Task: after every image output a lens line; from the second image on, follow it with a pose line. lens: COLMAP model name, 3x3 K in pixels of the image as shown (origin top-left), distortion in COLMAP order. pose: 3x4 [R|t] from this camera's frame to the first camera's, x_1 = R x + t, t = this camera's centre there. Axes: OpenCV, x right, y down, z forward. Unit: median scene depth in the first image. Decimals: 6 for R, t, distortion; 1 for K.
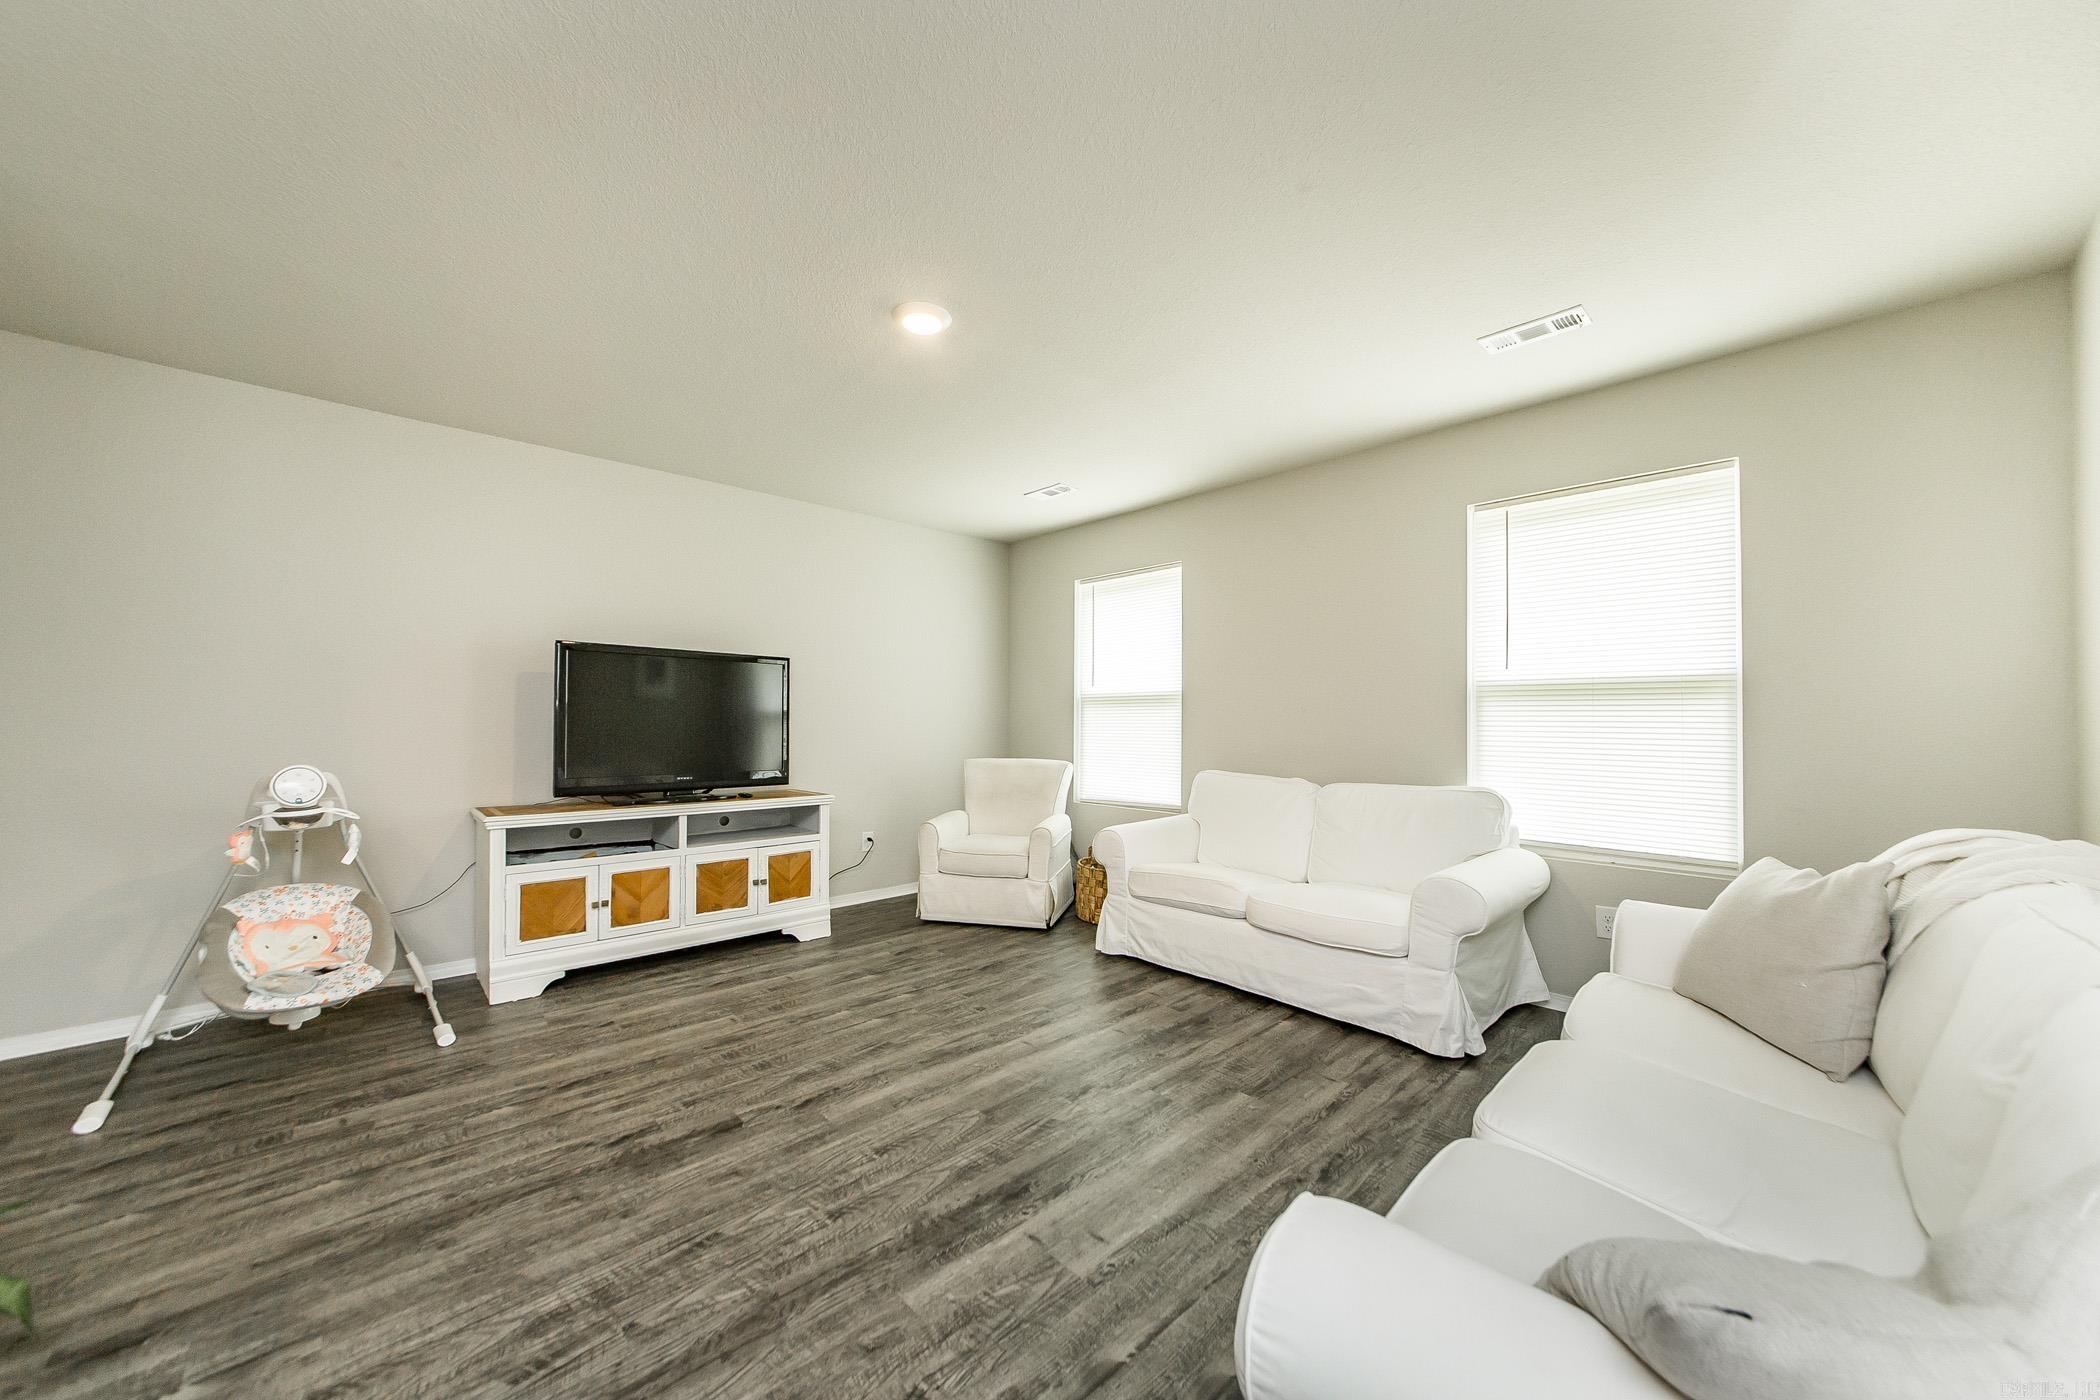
lens RADIAL K [[741.8, 0, 1045.9], [0, 741.8, 716.0], [0, 0, 1]] dist [-0.005592, 0.001120]
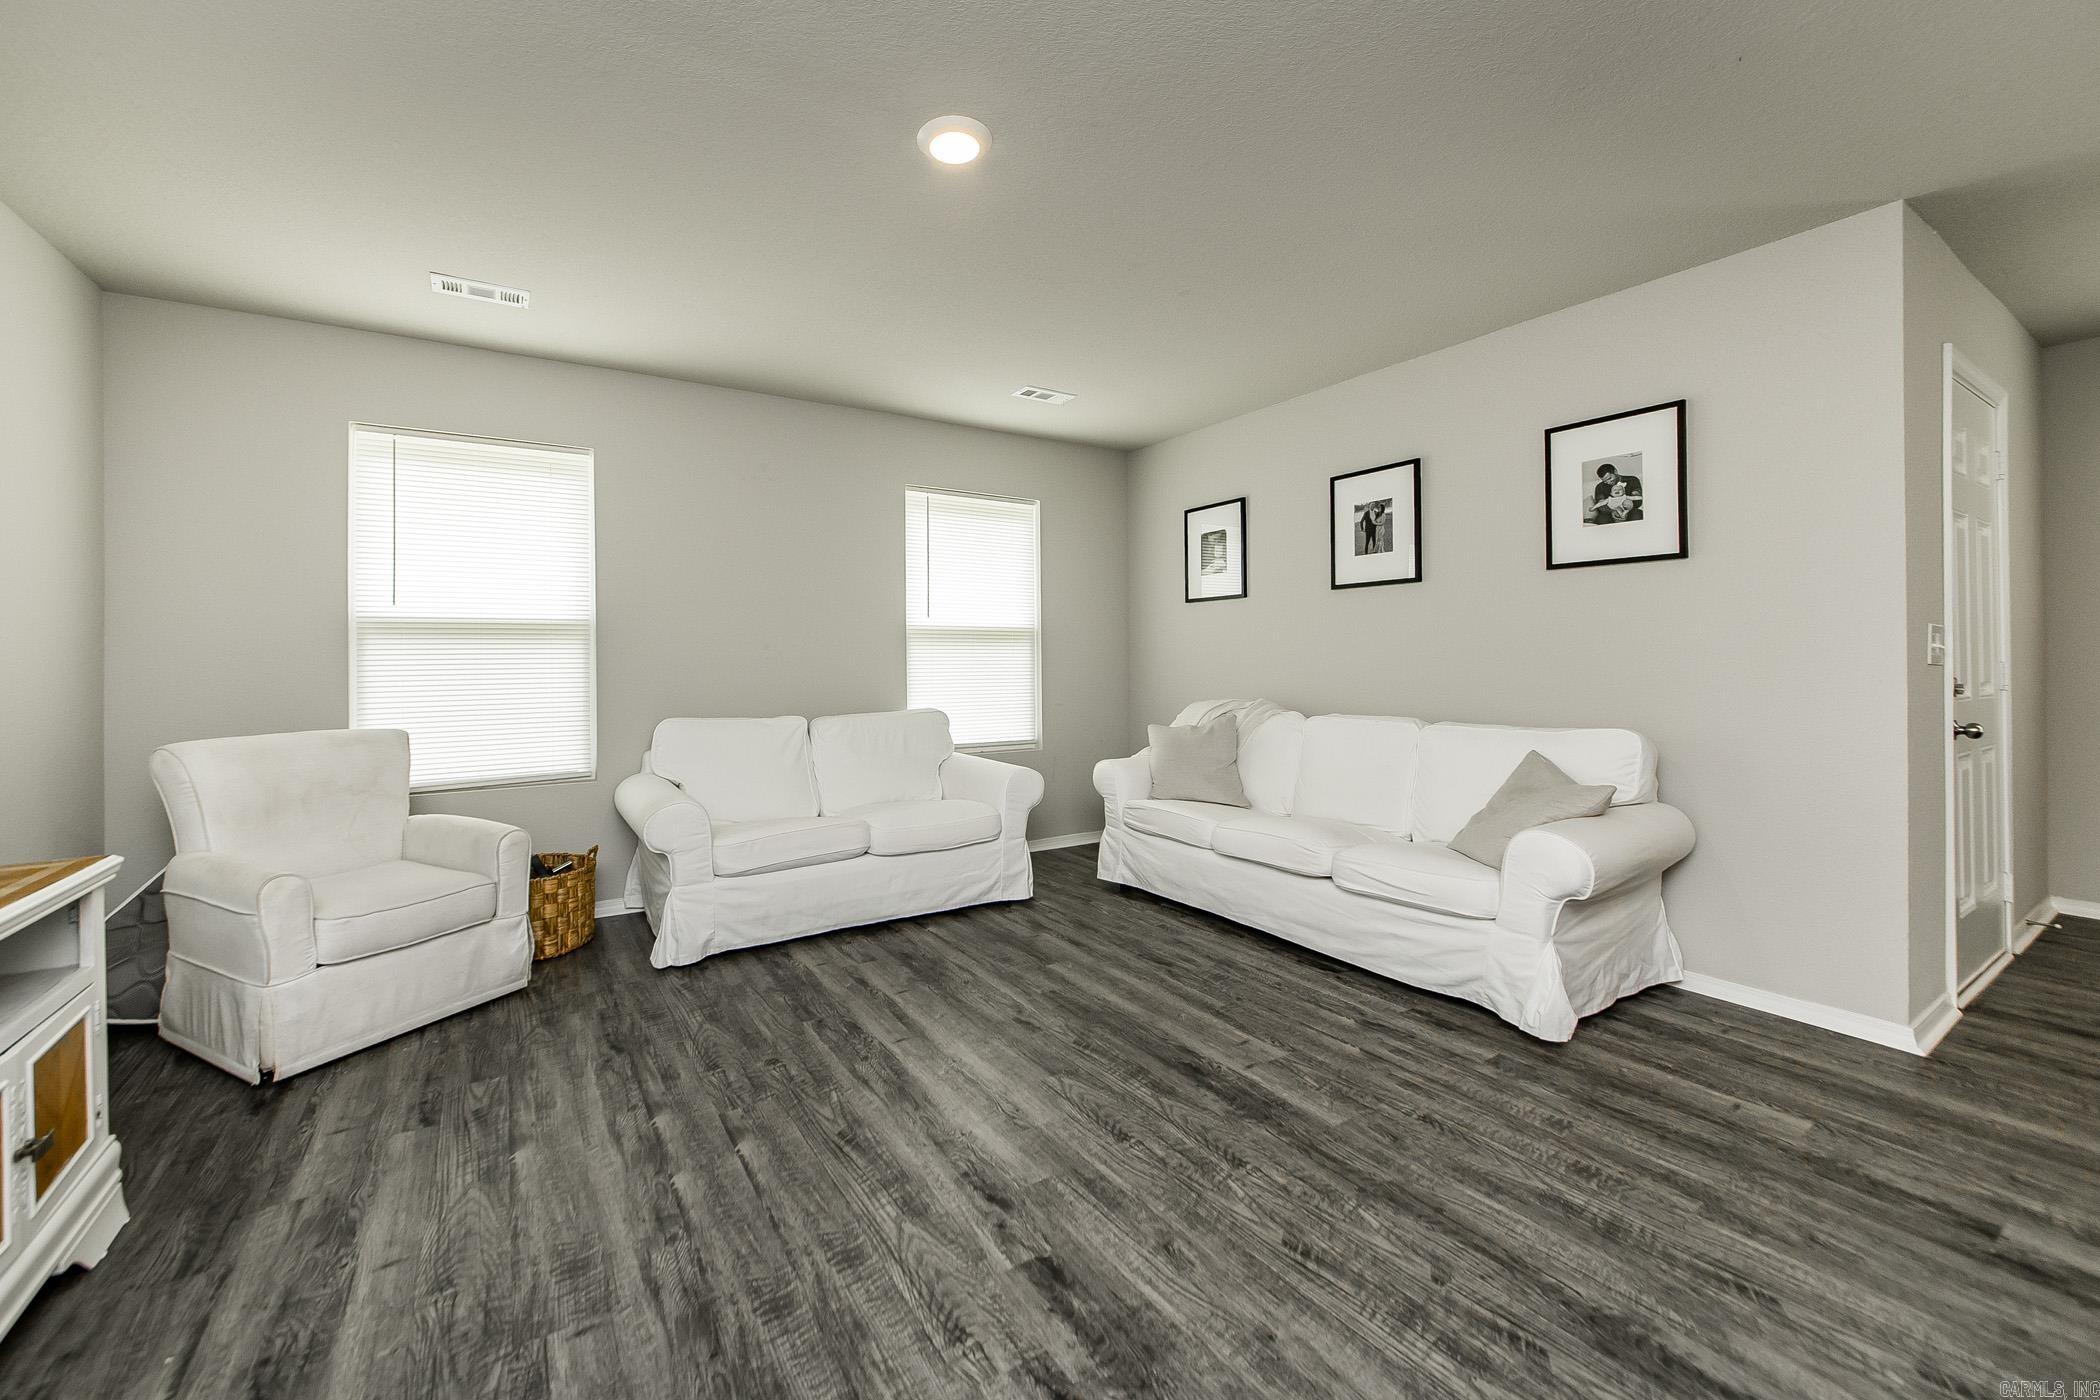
lens RADIAL K [[790.4, 0, 1007.0], [0, 790.4, 661.8], [0, 0, 1]] dist [-0.012938, 0.003475]
pose [[0.219151, -0.010188, 0.975638, -1.067977], [0.000606, 0.999947, 0.010305, 0.001992], [-0.975691, -0.001667, 0.219146, 0.843009]]
